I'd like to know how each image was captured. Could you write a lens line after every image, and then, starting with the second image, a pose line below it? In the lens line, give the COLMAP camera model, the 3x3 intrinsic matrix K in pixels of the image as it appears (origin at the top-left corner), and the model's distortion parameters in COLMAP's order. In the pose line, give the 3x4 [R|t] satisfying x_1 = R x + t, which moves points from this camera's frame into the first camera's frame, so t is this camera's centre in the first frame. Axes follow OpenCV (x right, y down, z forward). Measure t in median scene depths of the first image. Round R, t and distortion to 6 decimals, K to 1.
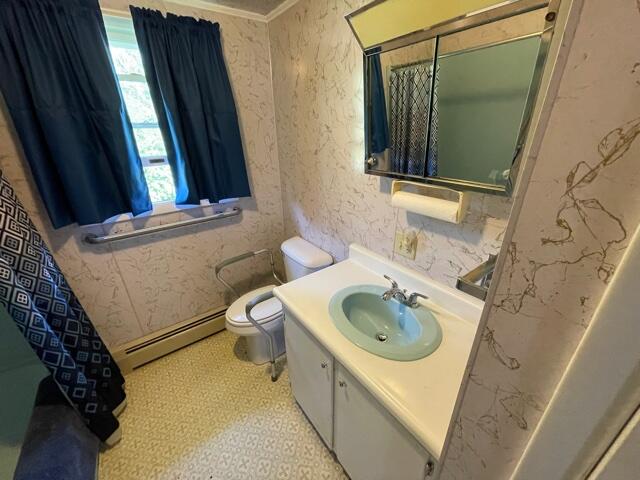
lens RADIAL K [[258.7, 0, 317.8], [0, 258.7, 240.5], [0, 0, 1]] dist [0.001225, 0.001120]
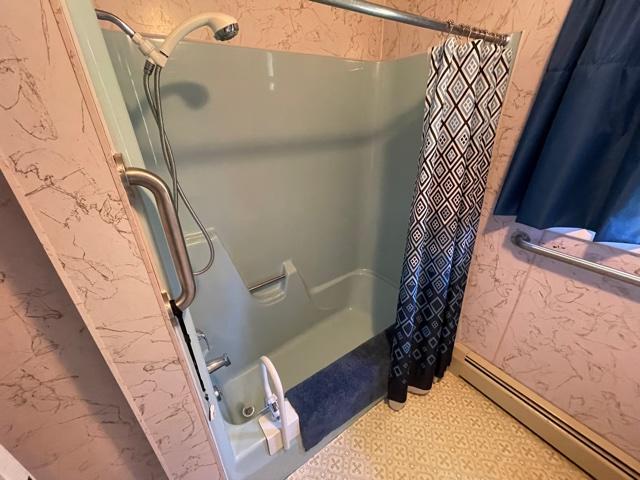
lens RADIAL K [[258.7, 0, 317.8], [0, 258.7, 240.5], [0, 0, 1]] dist [0.001225, 0.001120]
pose [[-0.030109, 0.463505, -0.885583, -0.138270], [-0.377327, 0.815160, 0.439475, -0.113757], [0.925591, 0.347386, 0.150349, 0.286509]]
